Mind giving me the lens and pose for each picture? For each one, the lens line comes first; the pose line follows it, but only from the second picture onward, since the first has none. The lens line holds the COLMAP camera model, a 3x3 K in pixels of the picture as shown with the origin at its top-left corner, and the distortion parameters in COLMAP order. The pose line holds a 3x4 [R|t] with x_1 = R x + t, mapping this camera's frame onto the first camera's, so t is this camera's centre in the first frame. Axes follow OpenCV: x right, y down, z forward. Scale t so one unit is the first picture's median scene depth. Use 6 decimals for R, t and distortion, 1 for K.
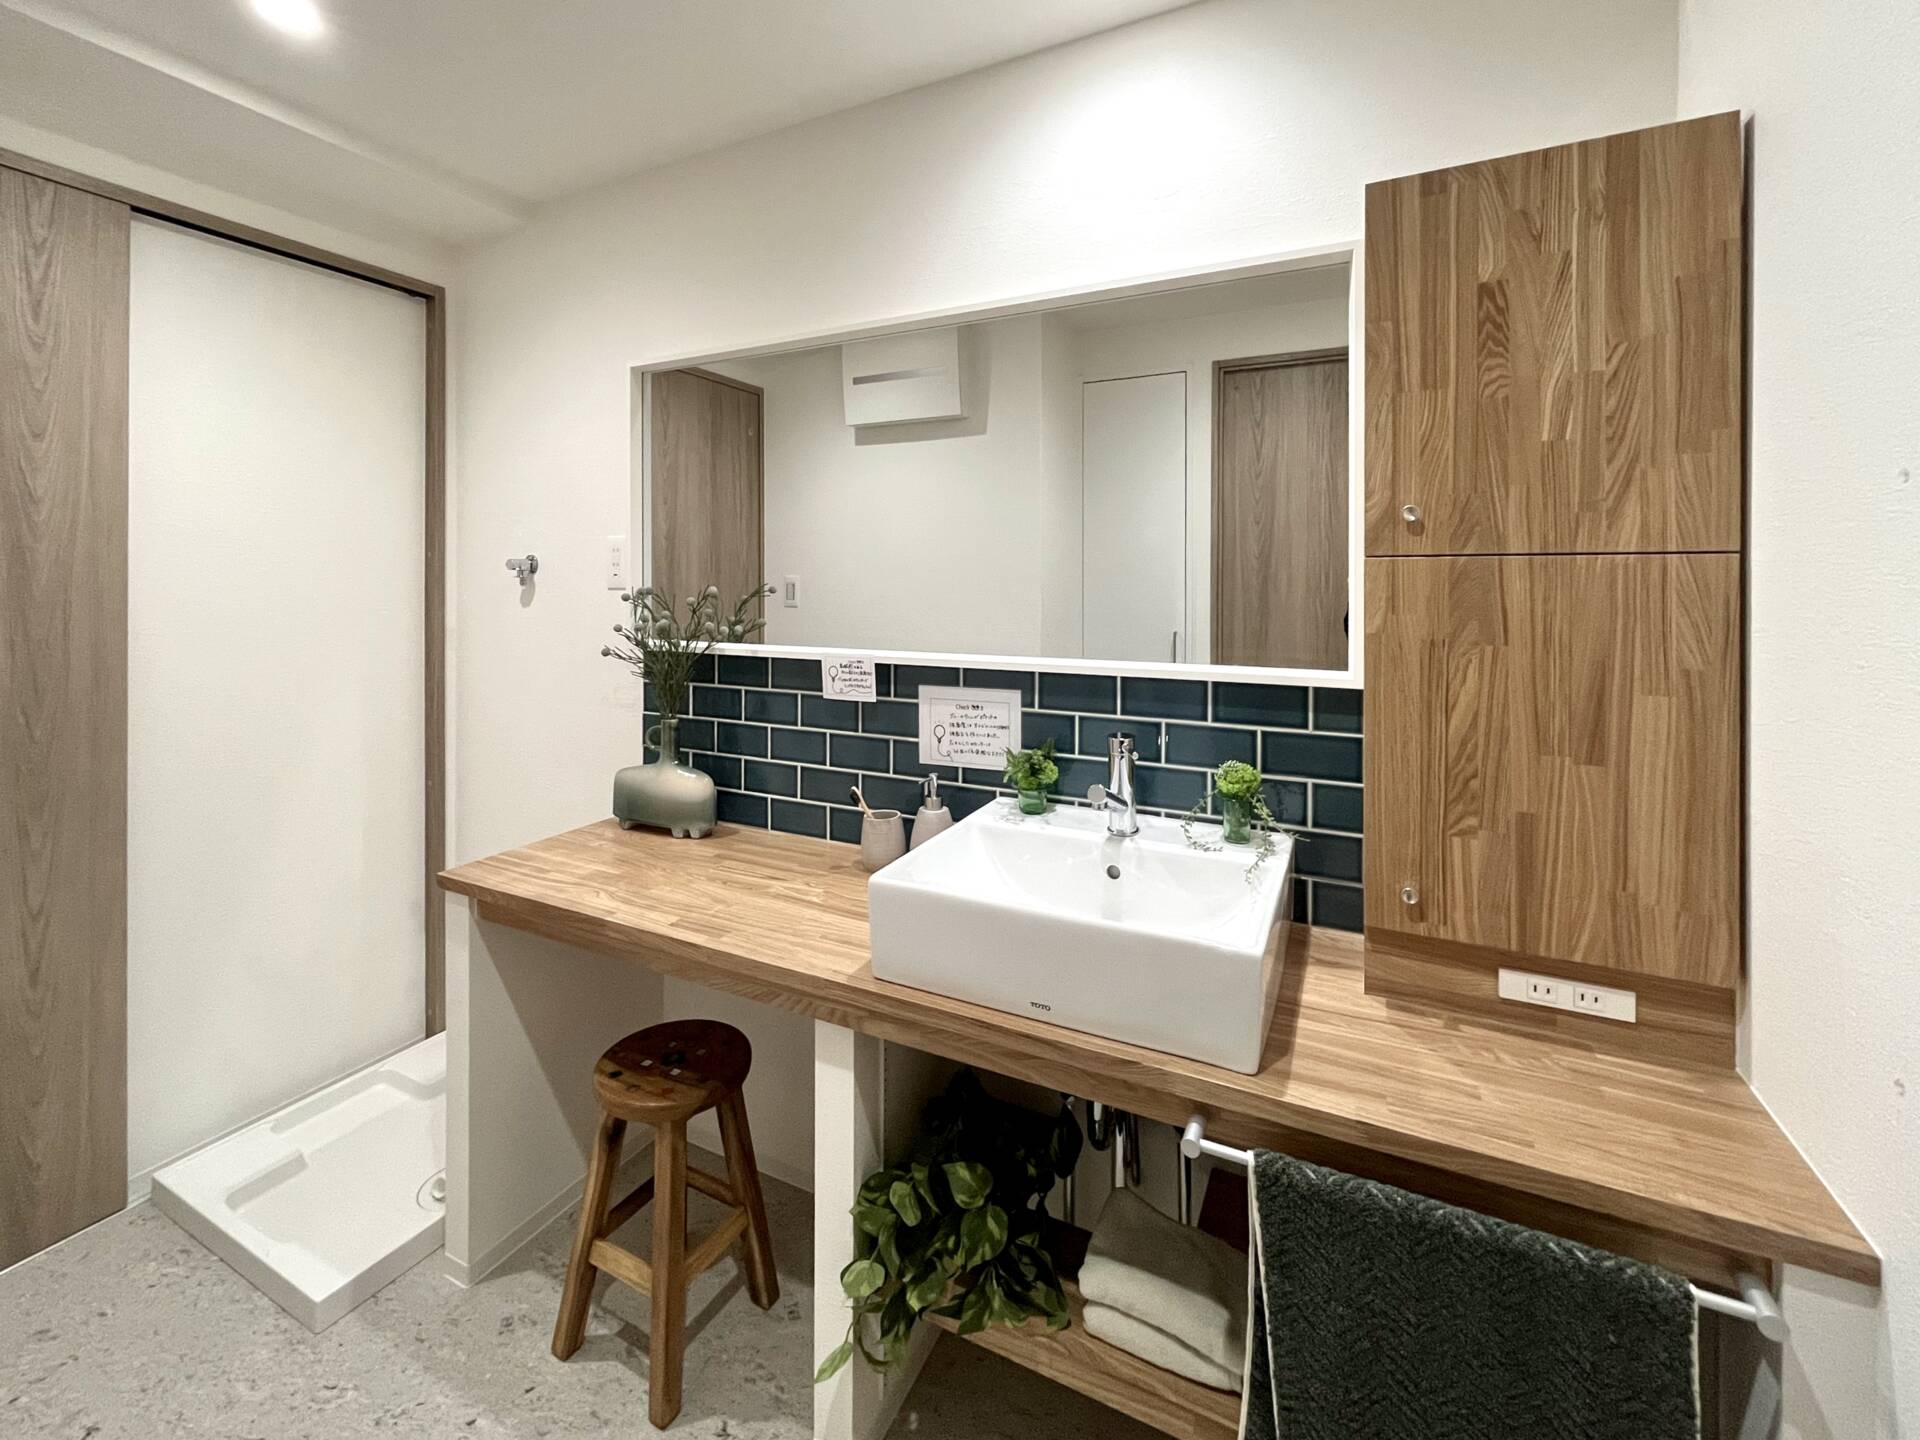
lens RADIAL K [[811.8, 0, 957.3], [0, 811.8, 615.0], [0, 0, 1]] dist [-0.004327, -0.000476]
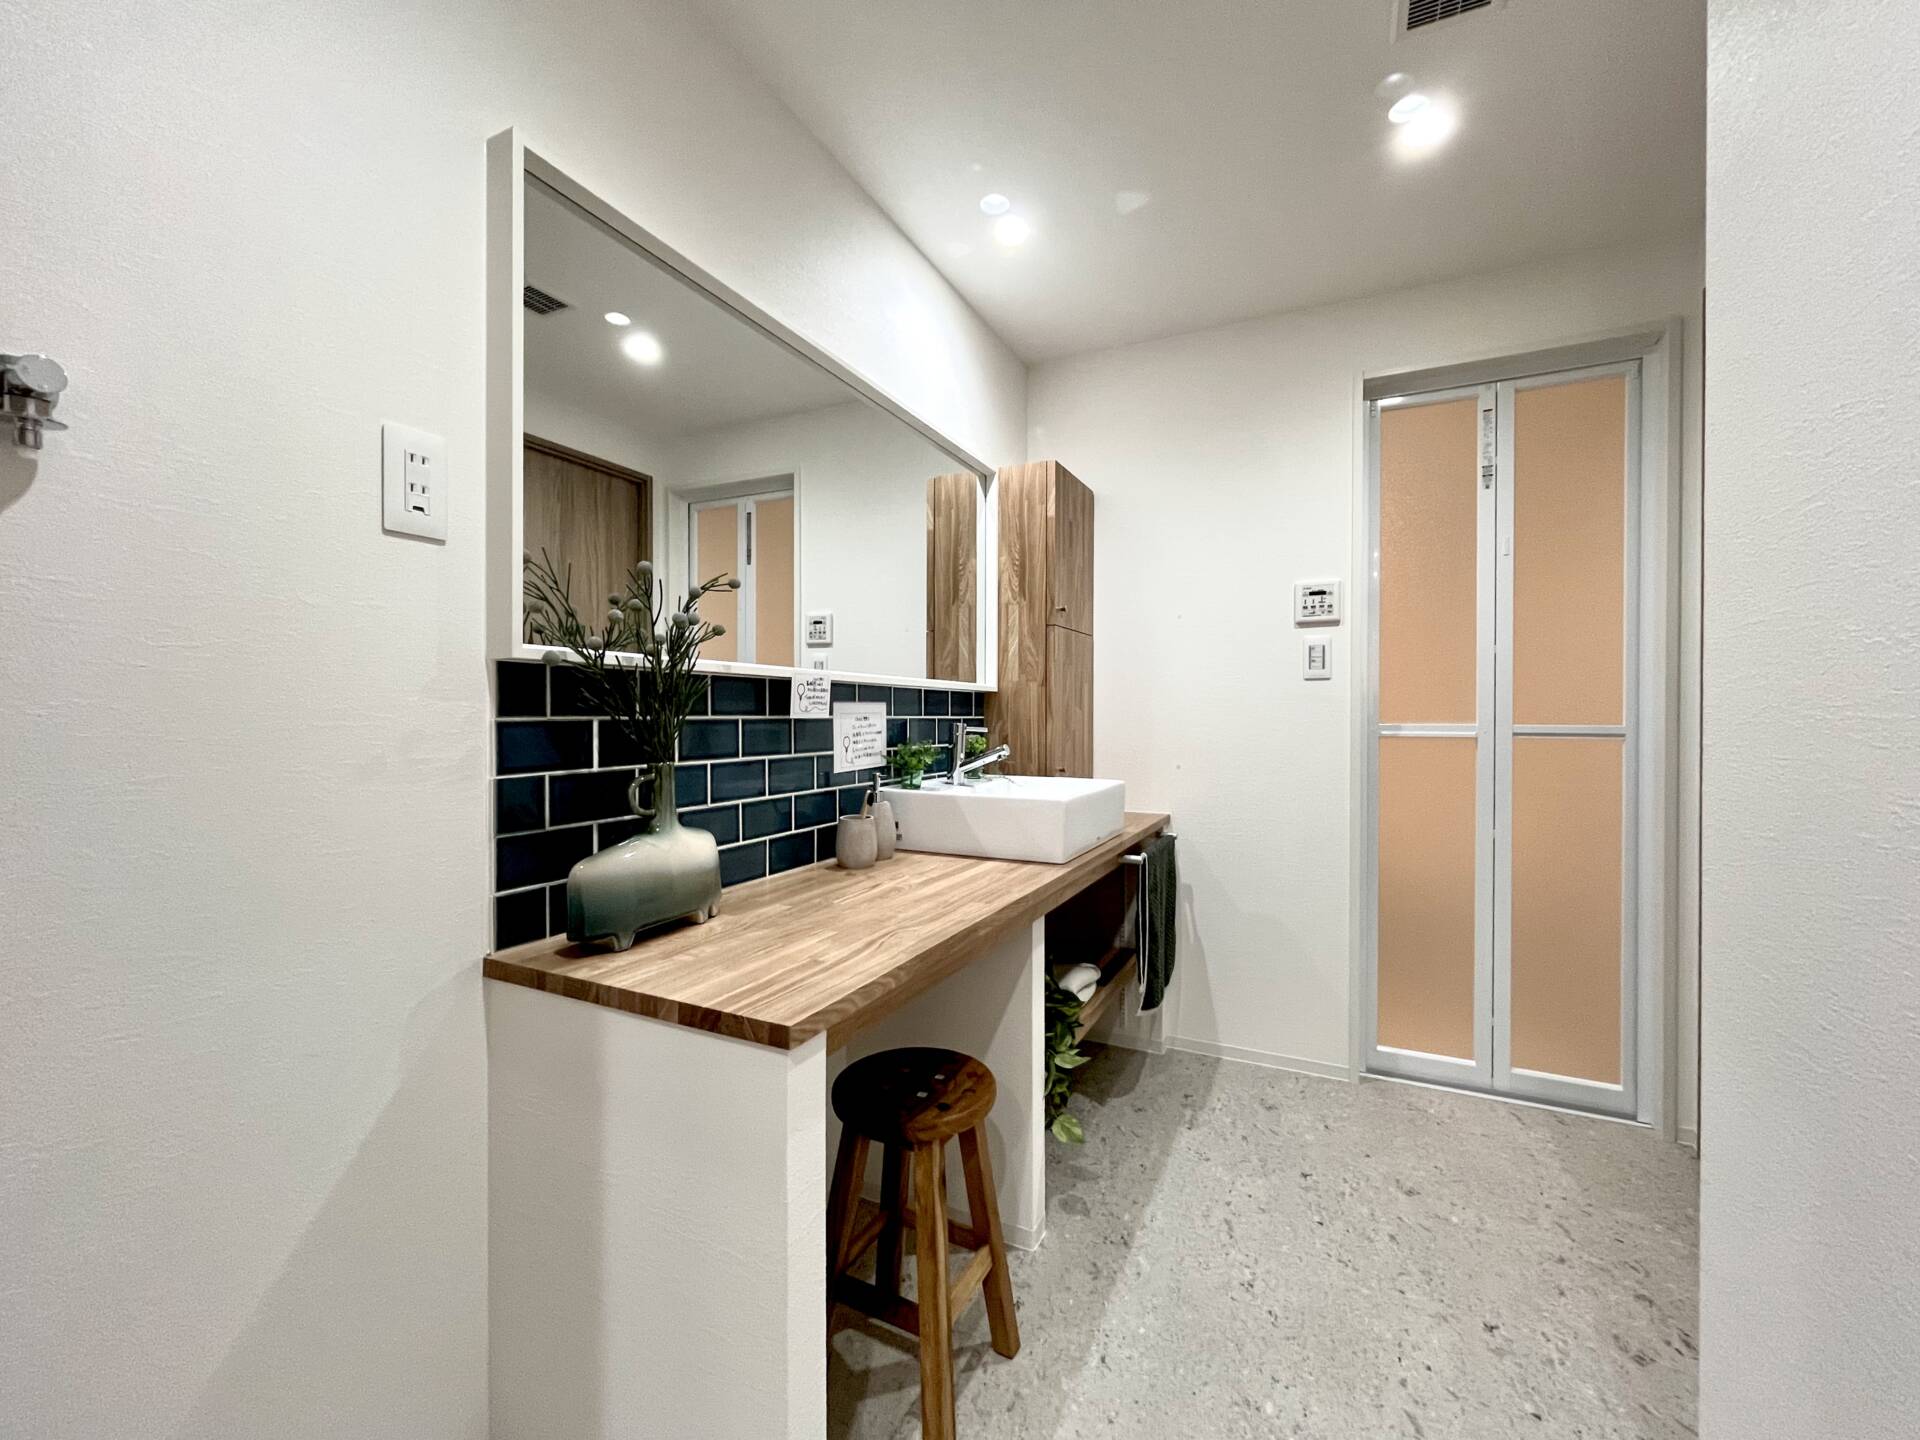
lens RADIAL K [[784.6, 0, 966.0], [0, 784.6, 720.1], [0, 0, 1]] dist [-0.000593, -0.000236]
pose [[-0.009492, -0.009474, 0.999910, -1.113213], [0.036510, 0.999285, 0.009815, 0.106240], [-0.999288, 0.036600, -0.009139, 0.827971]]
